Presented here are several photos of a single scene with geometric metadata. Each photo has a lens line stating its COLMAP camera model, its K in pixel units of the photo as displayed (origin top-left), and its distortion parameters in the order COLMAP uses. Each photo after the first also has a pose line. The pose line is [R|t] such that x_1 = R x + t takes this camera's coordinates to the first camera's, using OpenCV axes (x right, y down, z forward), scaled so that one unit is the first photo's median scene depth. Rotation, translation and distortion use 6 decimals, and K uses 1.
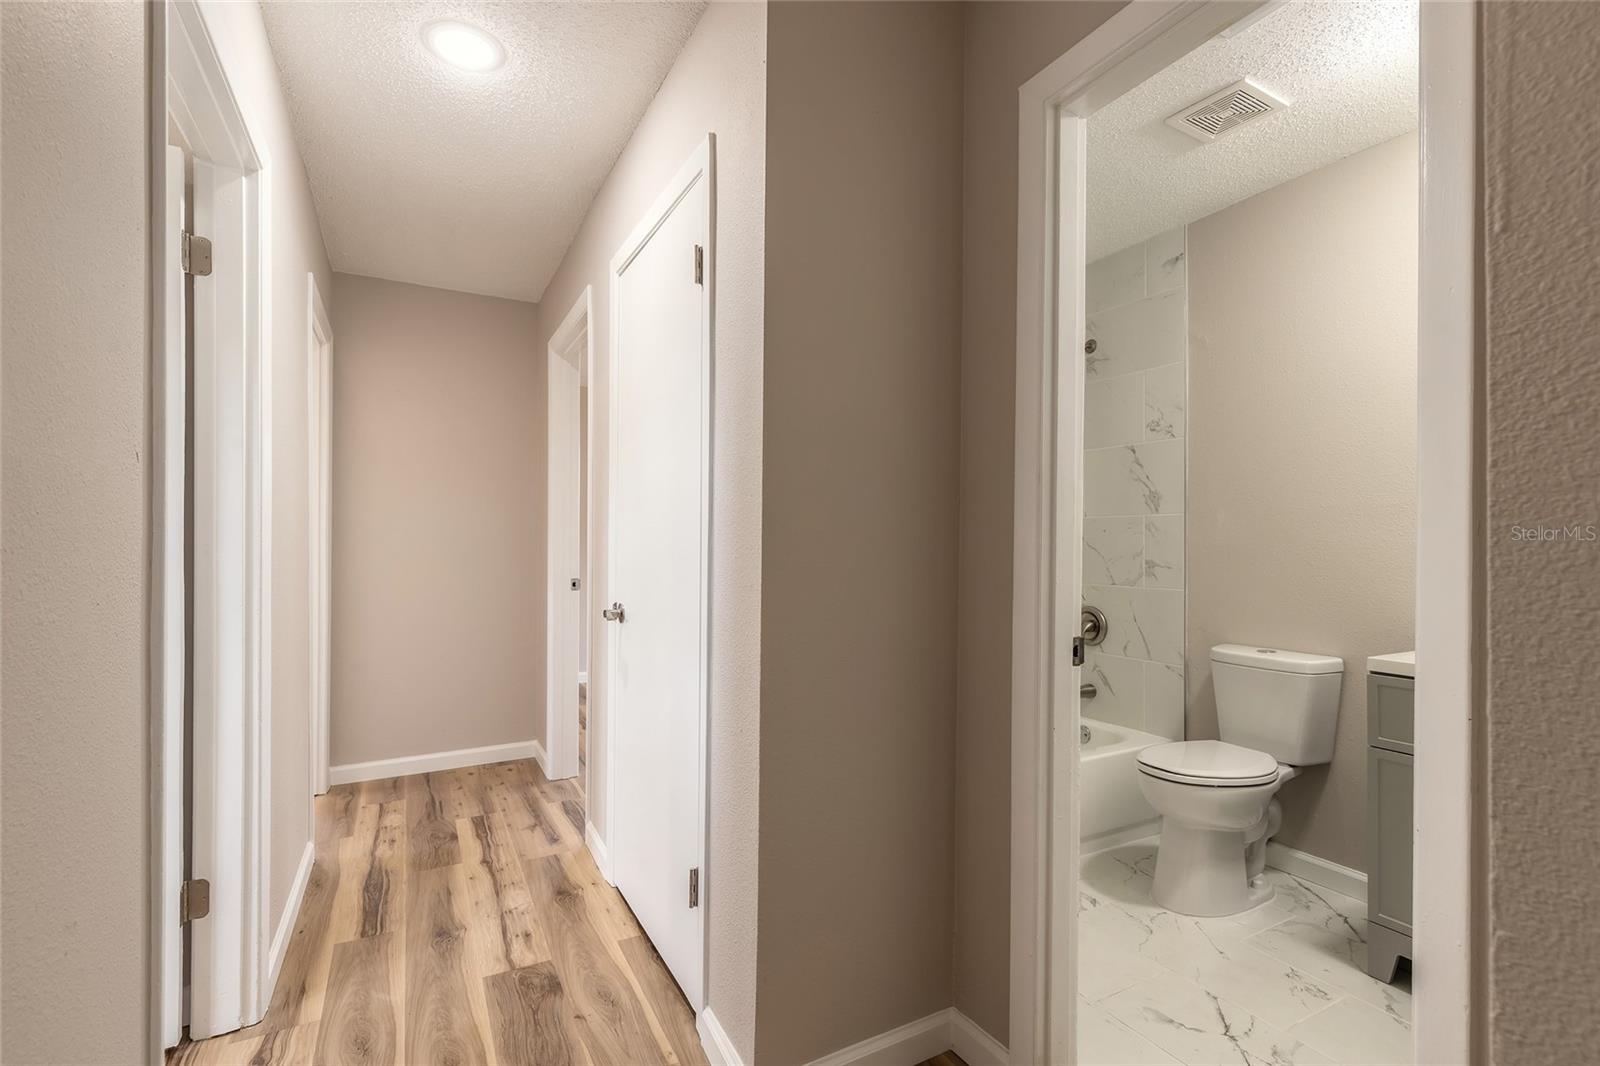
lens RADIAL K [[721.3, 0, 793.1], [0, 721.3, 539.4], [0, 0, 1]] dist [0.010045, -0.003202]
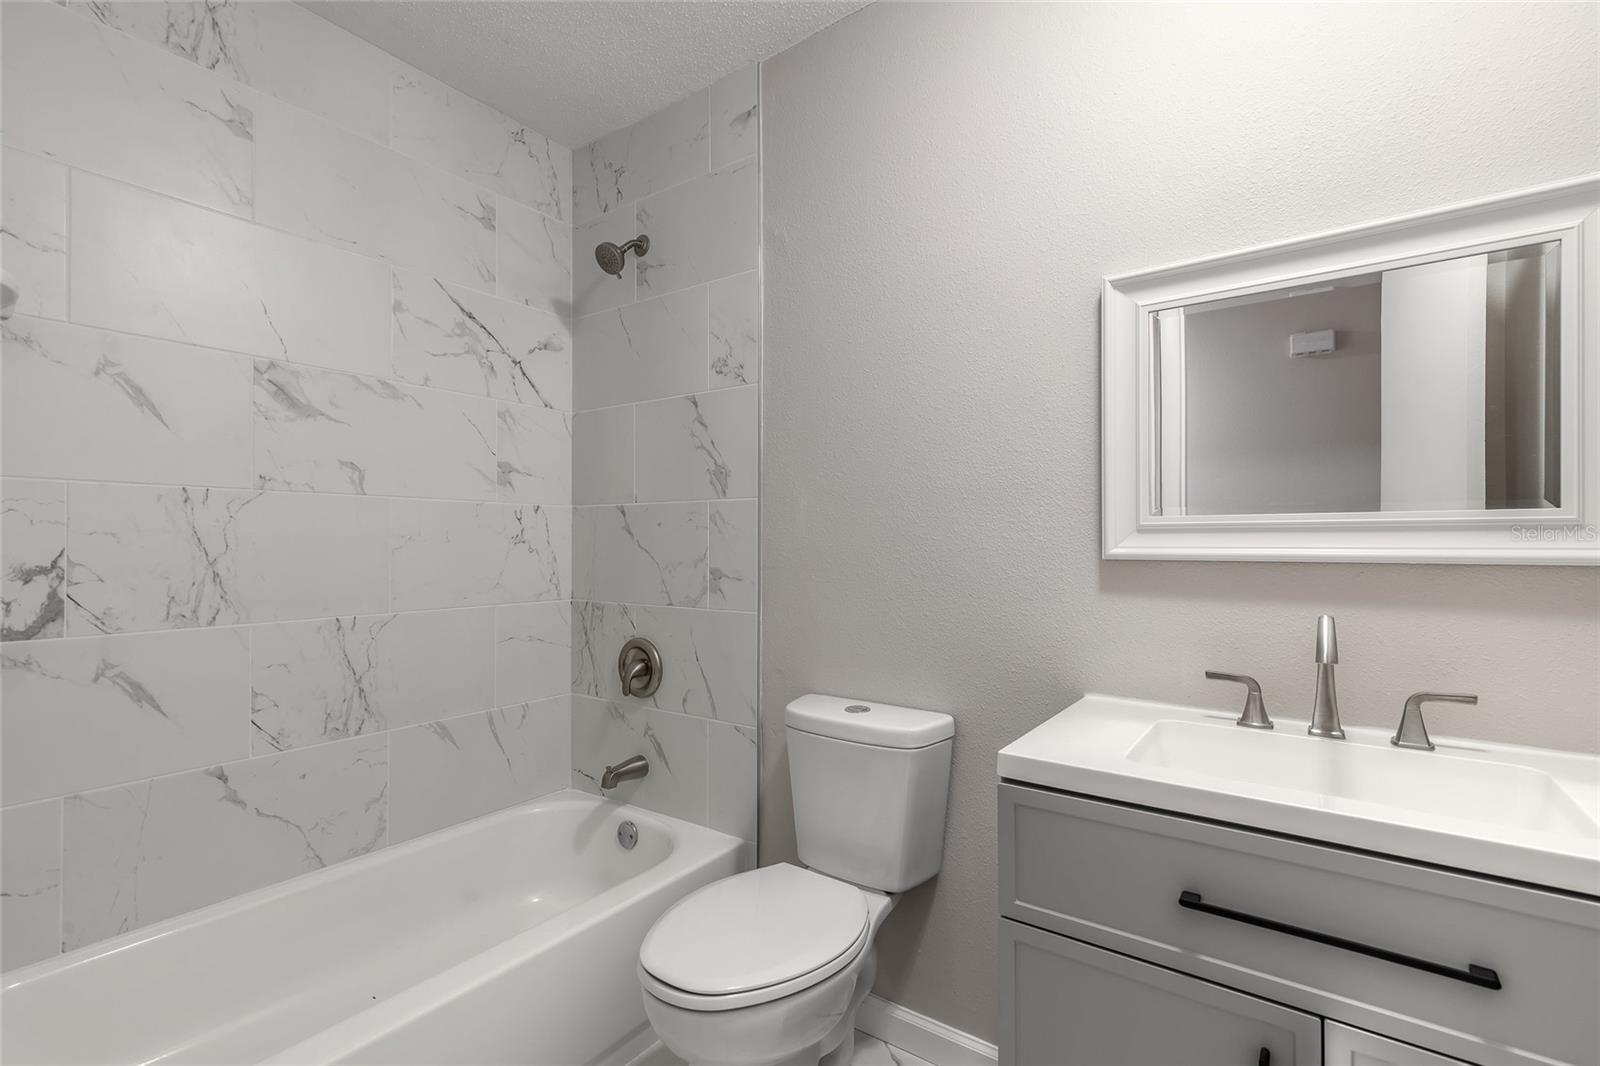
lens RADIAL K [[721.3, 0, 799.3], [0, 721.3, 535.1], [0, 0, 1]] dist [0.010045, -0.003202]
pose [[0.894313, 0.000612, 0.447442, 0.274554], [-0.000714, 1.000000, 0.000060, -0.001949], [-0.447442, -0.000373, 0.894313, 0.384946]]
